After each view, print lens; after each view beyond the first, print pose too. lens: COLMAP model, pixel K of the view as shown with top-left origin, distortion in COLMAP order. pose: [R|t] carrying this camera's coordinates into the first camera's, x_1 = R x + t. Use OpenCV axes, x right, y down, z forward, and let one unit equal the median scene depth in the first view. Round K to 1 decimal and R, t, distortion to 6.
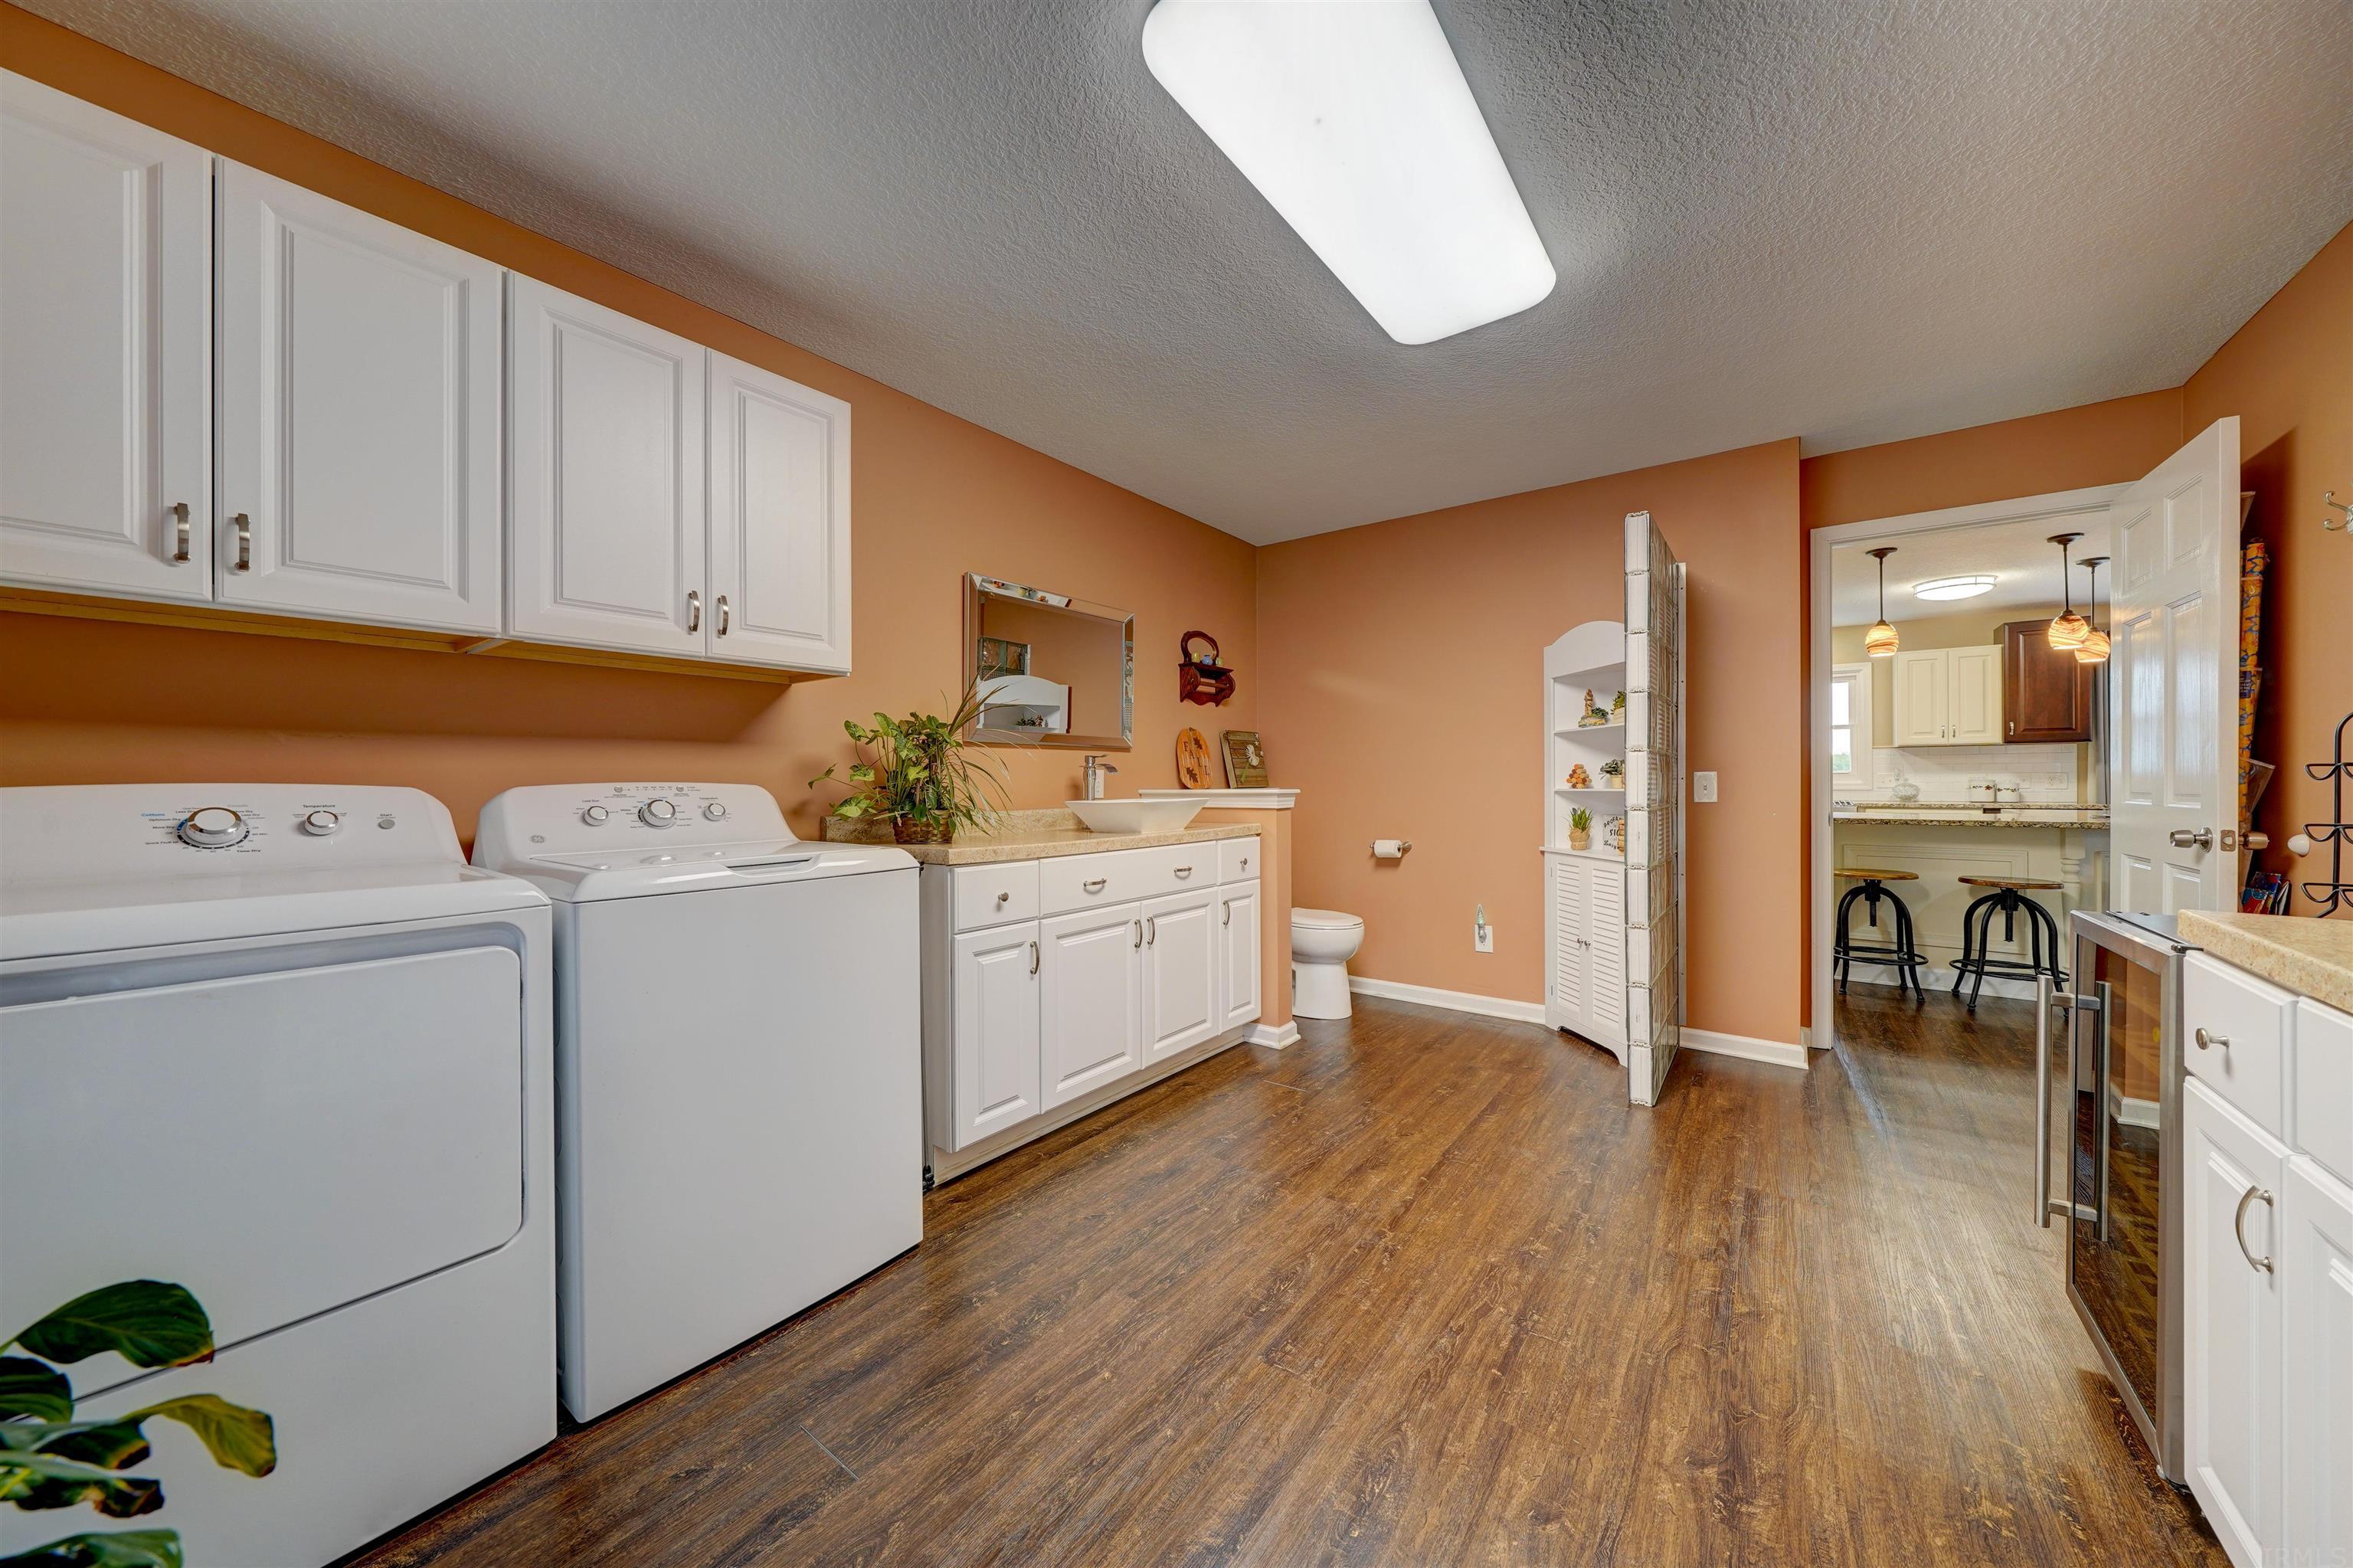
lens RADIAL K [[811.1, 0, 1185.0], [0, 811.1, 791.7], [0, 0, 1]] dist [-0.002841, -0.000034]
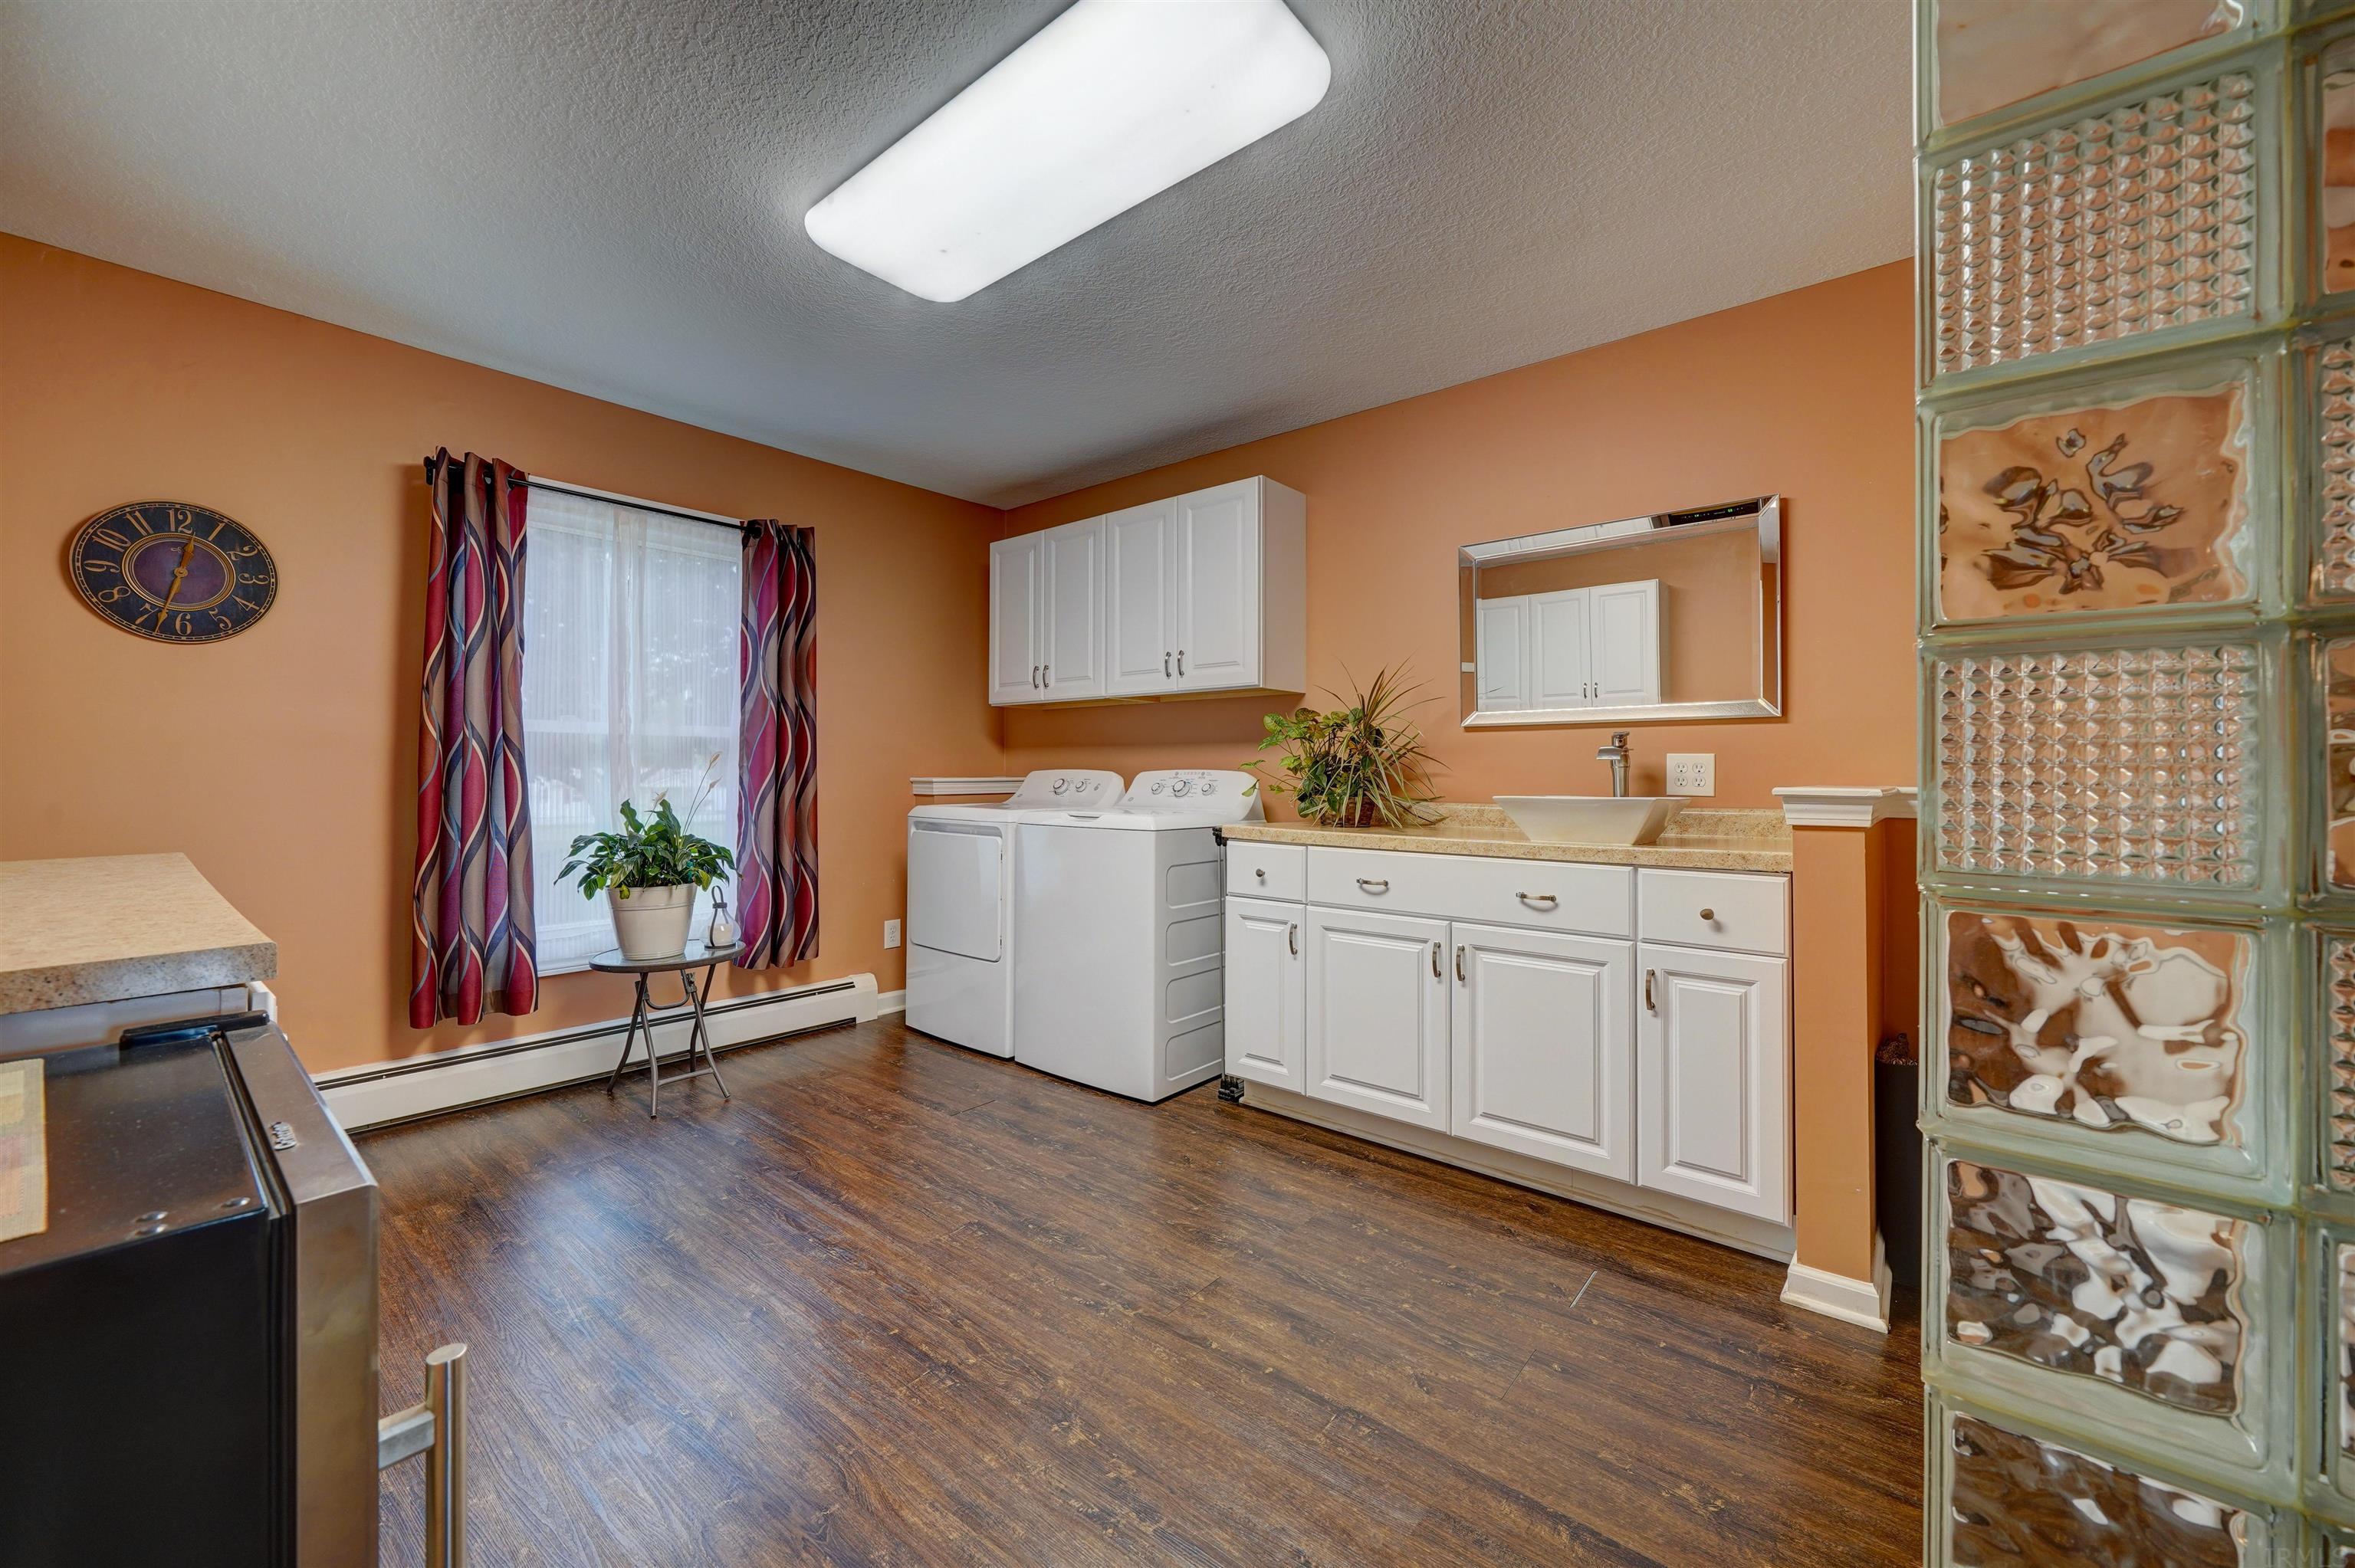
lens RADIAL K [[906.0, 0, 1177.5], [0, 906.0, 784.0], [0, 0, 1]] dist [0.000504, 0.000007]
pose [[-0.057694, 0.017068, -0.998188, 0.980331], [-0.014048, 0.999741, 0.017907, -0.013144], [0.998235, 0.015056, -0.057439, 0.915182]]
